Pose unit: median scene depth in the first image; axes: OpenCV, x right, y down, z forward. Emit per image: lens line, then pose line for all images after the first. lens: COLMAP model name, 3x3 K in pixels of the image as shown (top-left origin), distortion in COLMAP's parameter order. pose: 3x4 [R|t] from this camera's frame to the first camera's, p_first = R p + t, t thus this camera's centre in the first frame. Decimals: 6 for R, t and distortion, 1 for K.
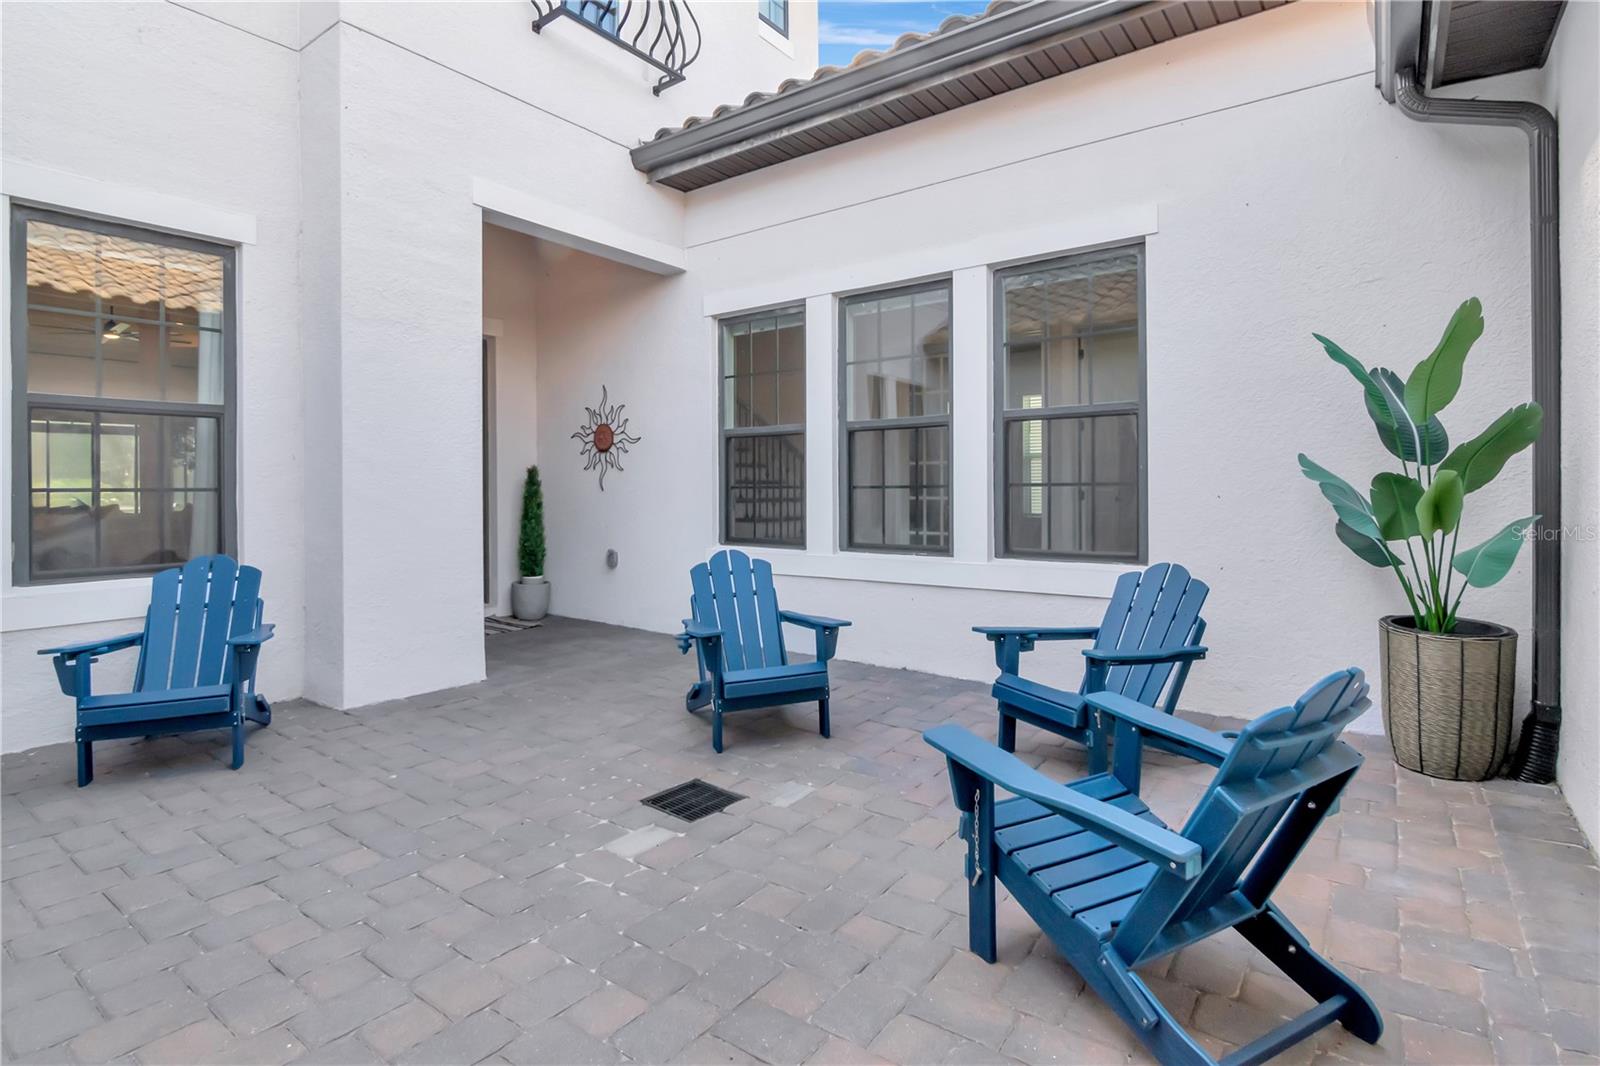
lens RADIAL K [[785.0, 0, 817.9], [0, 785.0, 534.6], [0, 0, 1]] dist [0.021301, 0.000072]
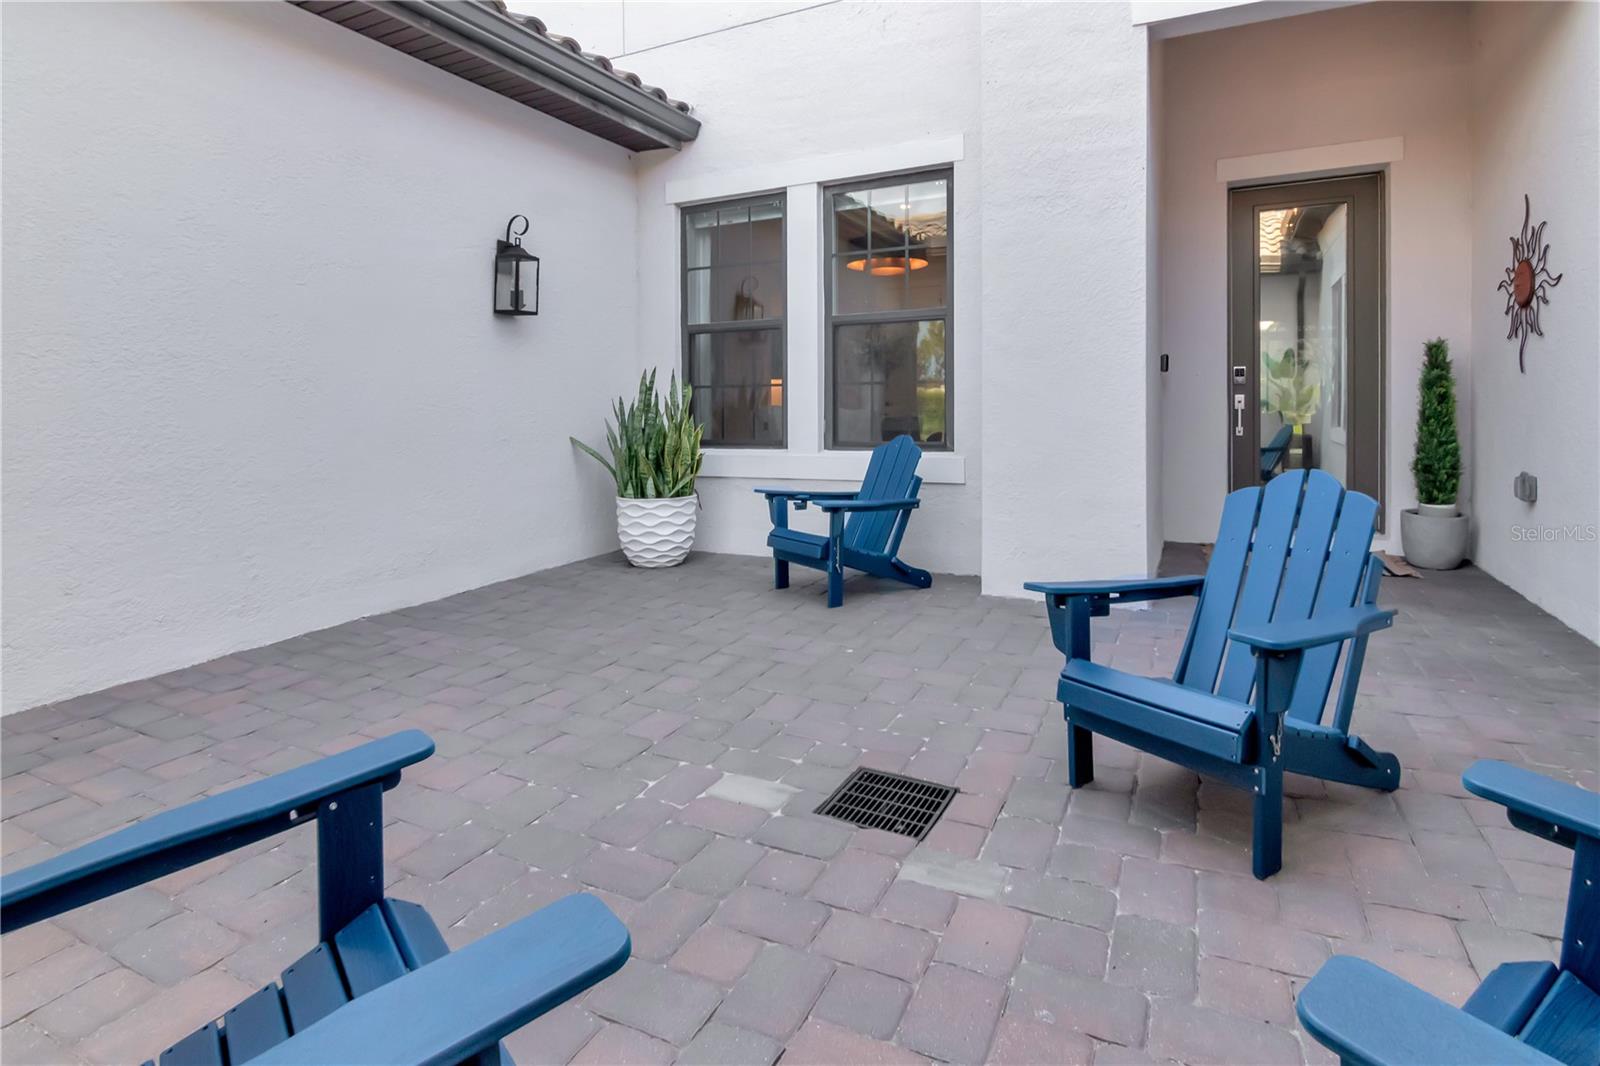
lens RADIAL K [[785.0, 0, 817.9], [0, 785.0, 534.6], [0, 0, 1]] dist [0.021301, 0.000072]
pose [[0.199612, 0.196884, -0.959892, 0.511820], [-0.036762, 0.980421, 0.193450, -0.071515], [0.979185, -0.003327, 0.202942, 0.744873]]
